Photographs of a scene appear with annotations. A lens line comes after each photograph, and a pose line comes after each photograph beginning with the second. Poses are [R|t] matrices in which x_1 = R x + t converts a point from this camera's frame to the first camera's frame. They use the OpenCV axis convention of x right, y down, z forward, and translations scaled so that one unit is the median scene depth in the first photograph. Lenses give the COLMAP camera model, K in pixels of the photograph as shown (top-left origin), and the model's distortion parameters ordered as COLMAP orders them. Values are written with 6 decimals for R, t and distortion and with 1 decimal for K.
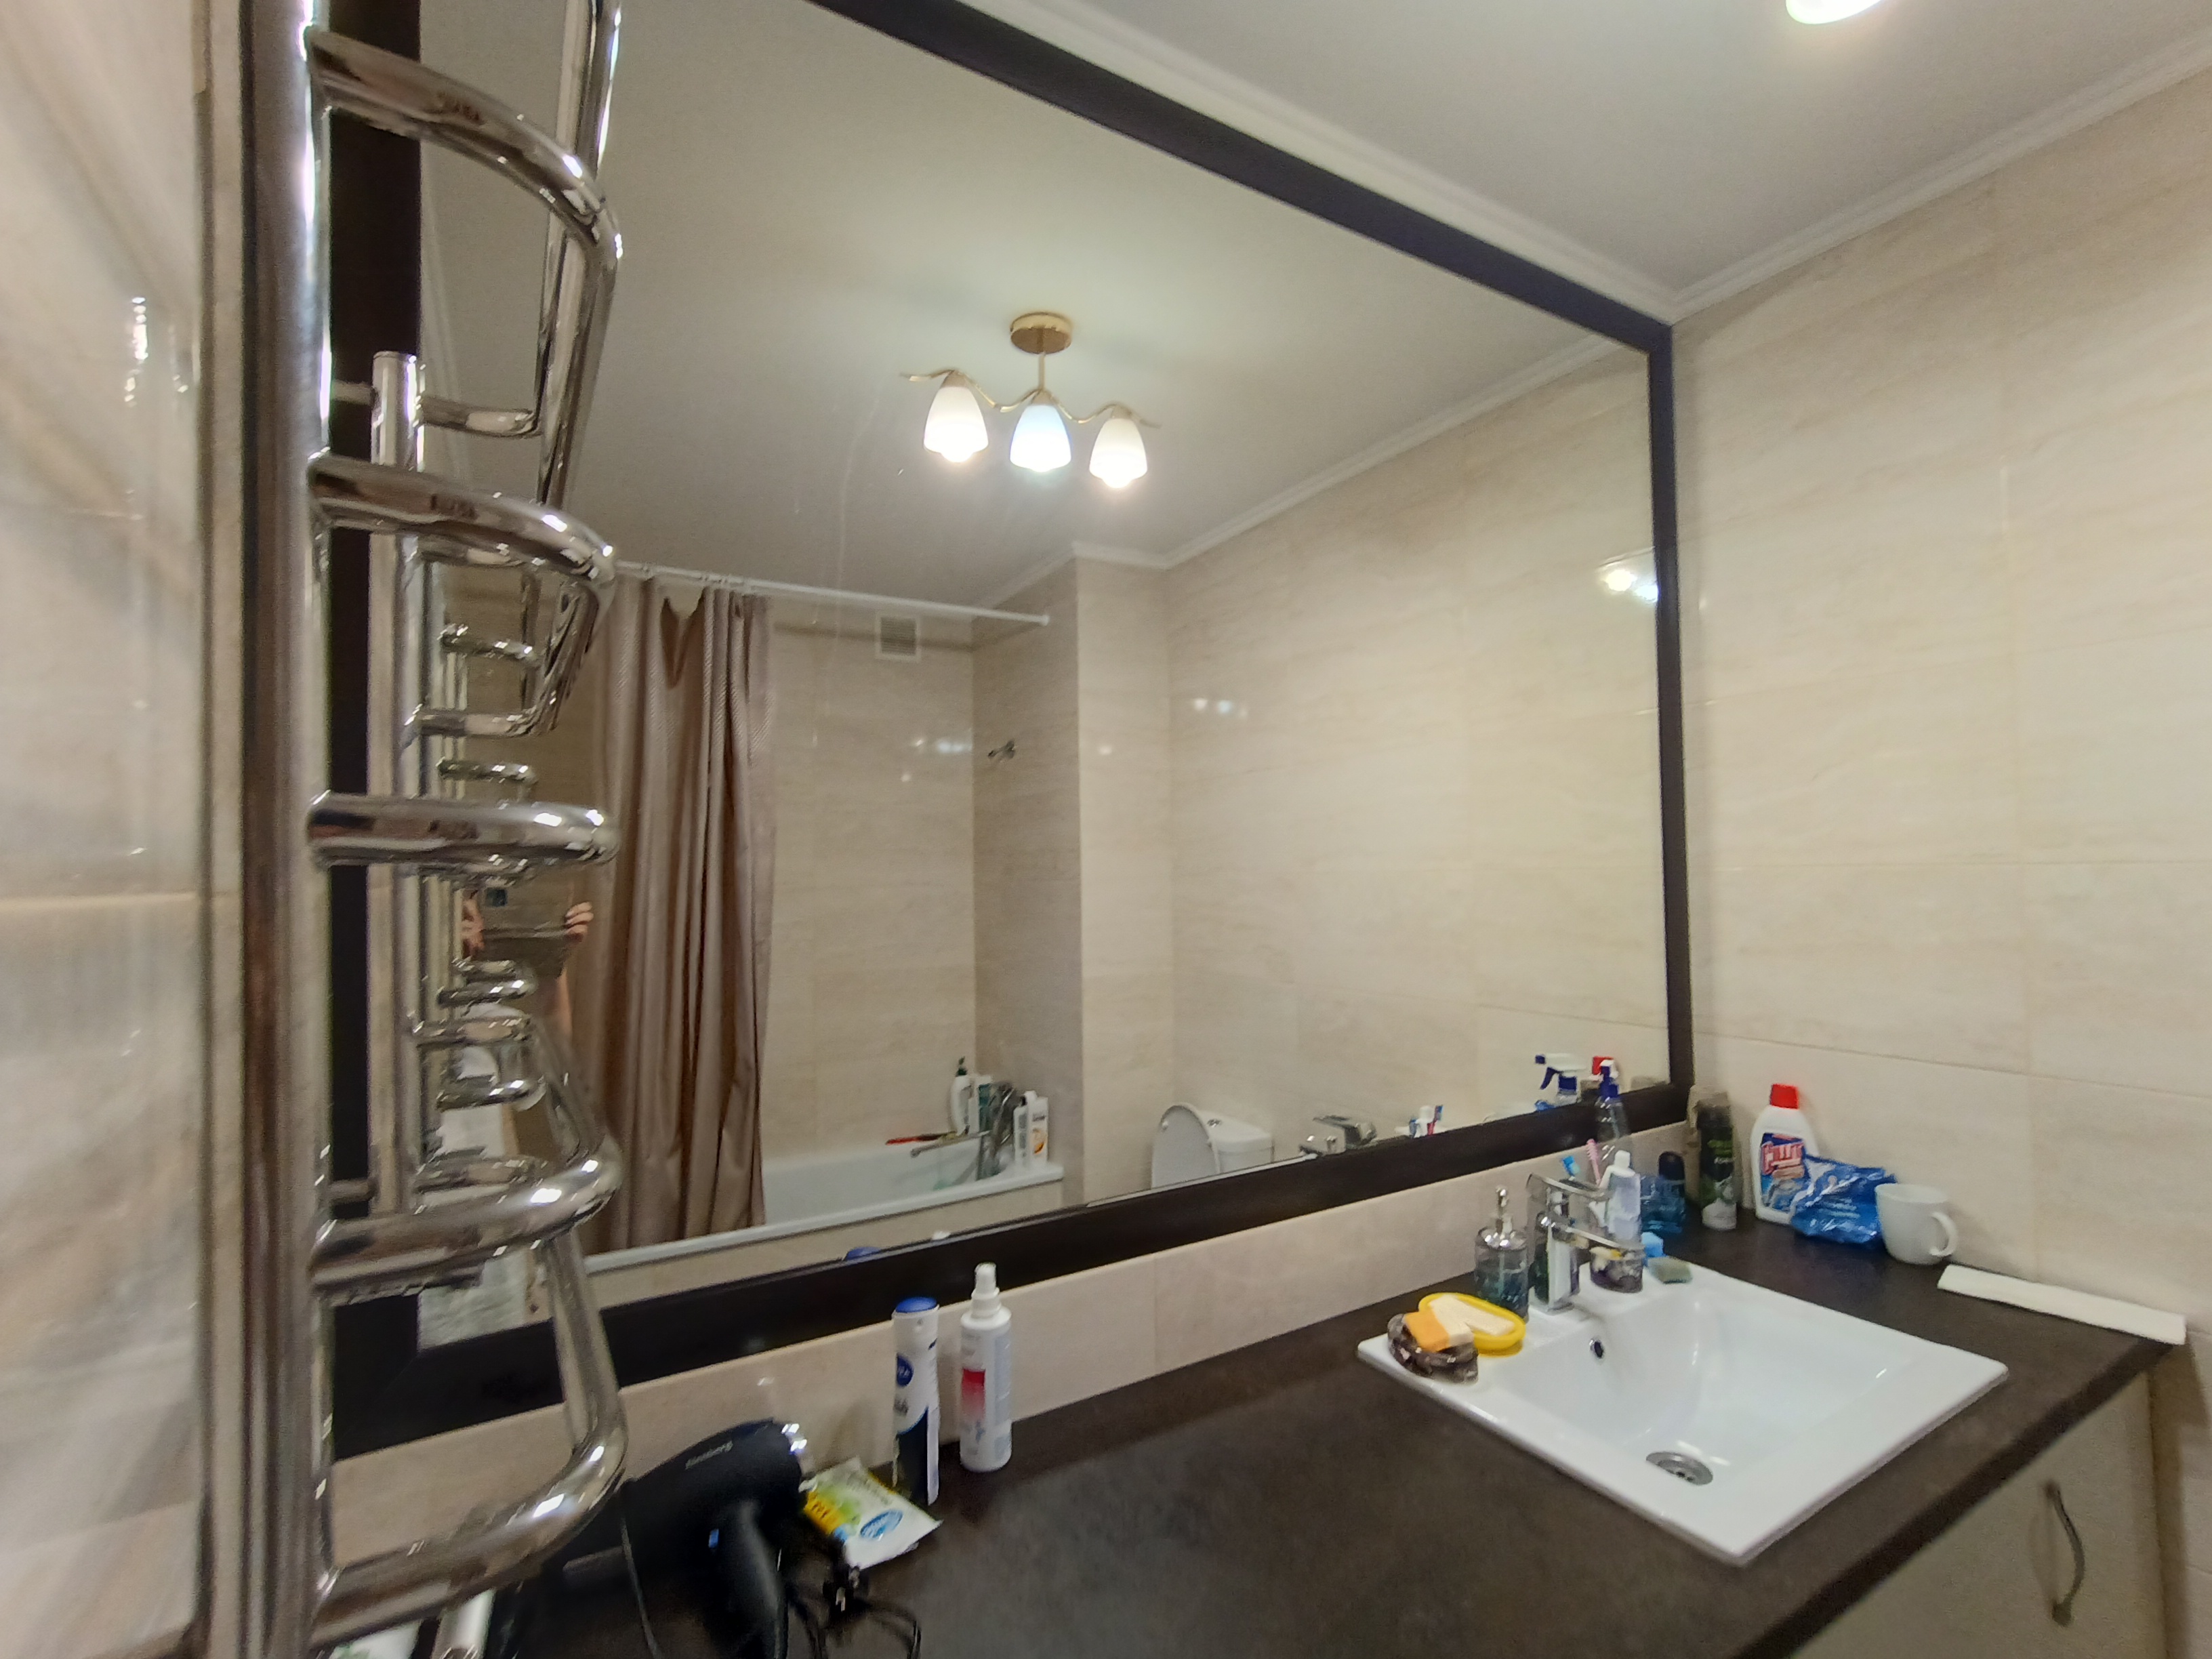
lens RADIAL K [[998.2, 0, 1103.6], [0, 998.2, 836.2], [0, 0, 1]] dist [-0.001467, 0.002513]
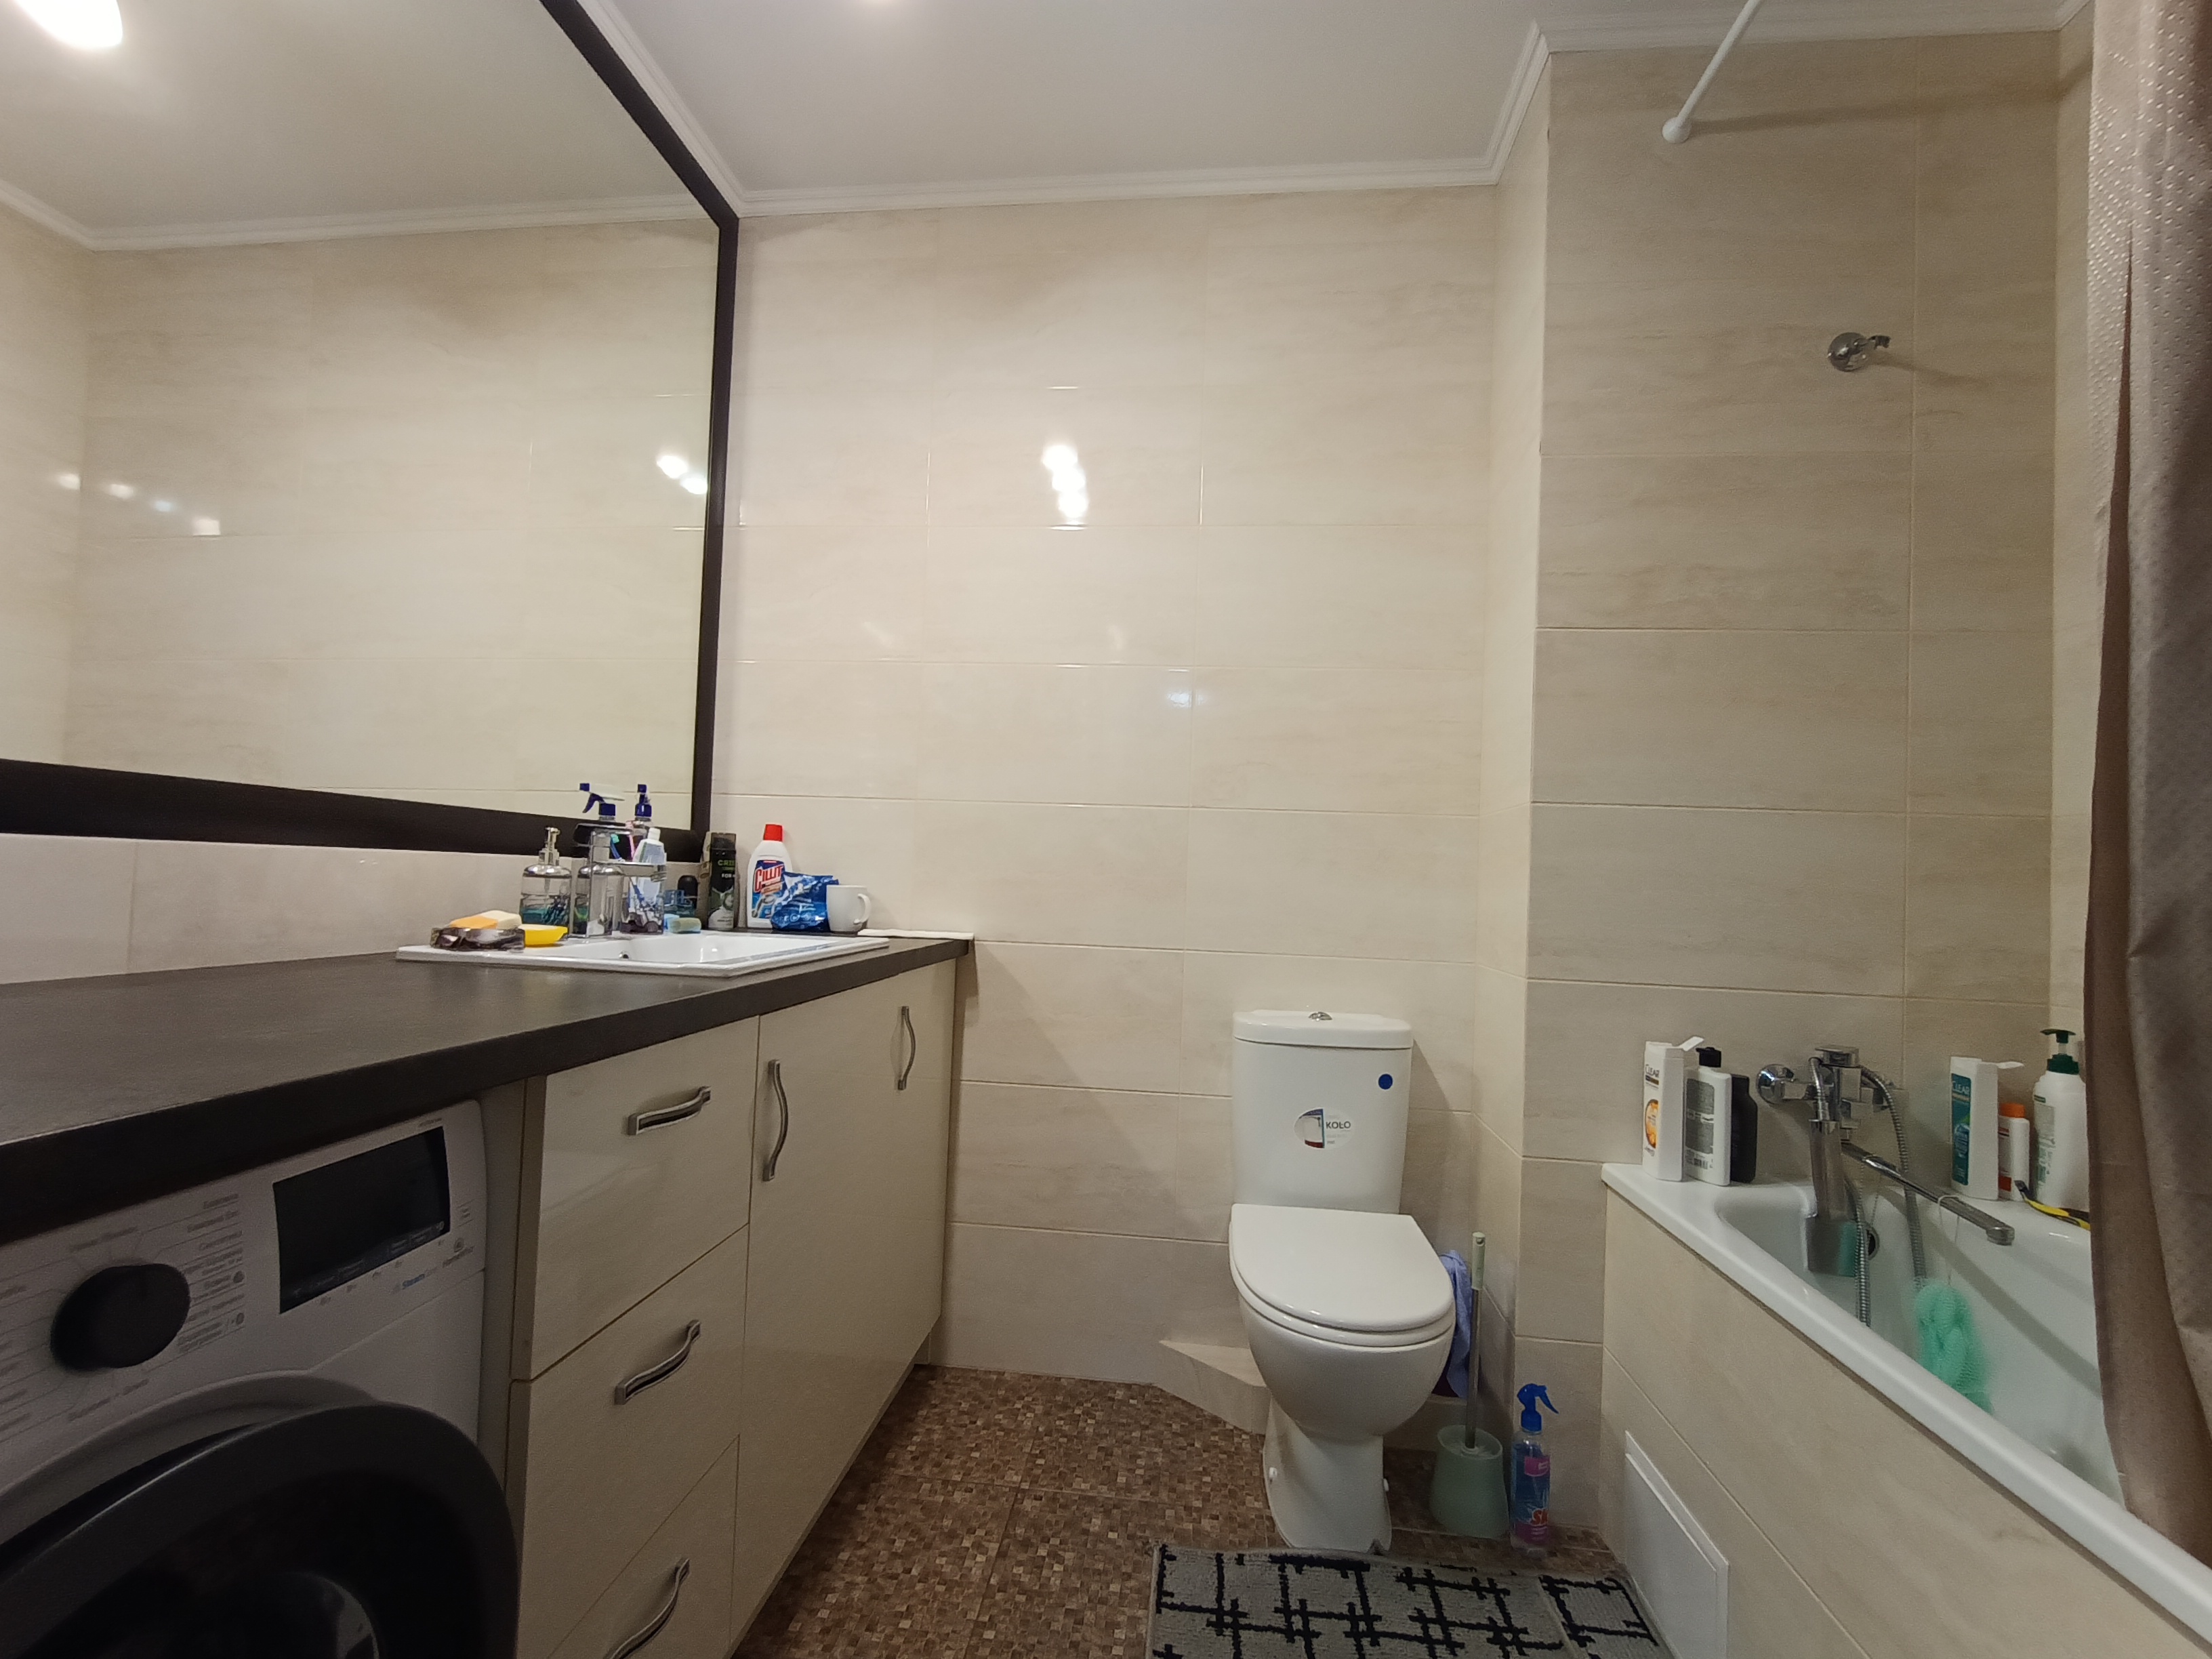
lens RADIAL K [[998.2, 0, 1107.1], [0, 998.2, 838.4], [0, 0, 1]] dist [-0.001467, 0.002513]
pose [[0.608168, 0.058213, 0.791671, -0.086090], [-0.068635, 0.997429, -0.020617, 0.265387], [-0.790836, -0.041798, 0.610599, -0.143230]]
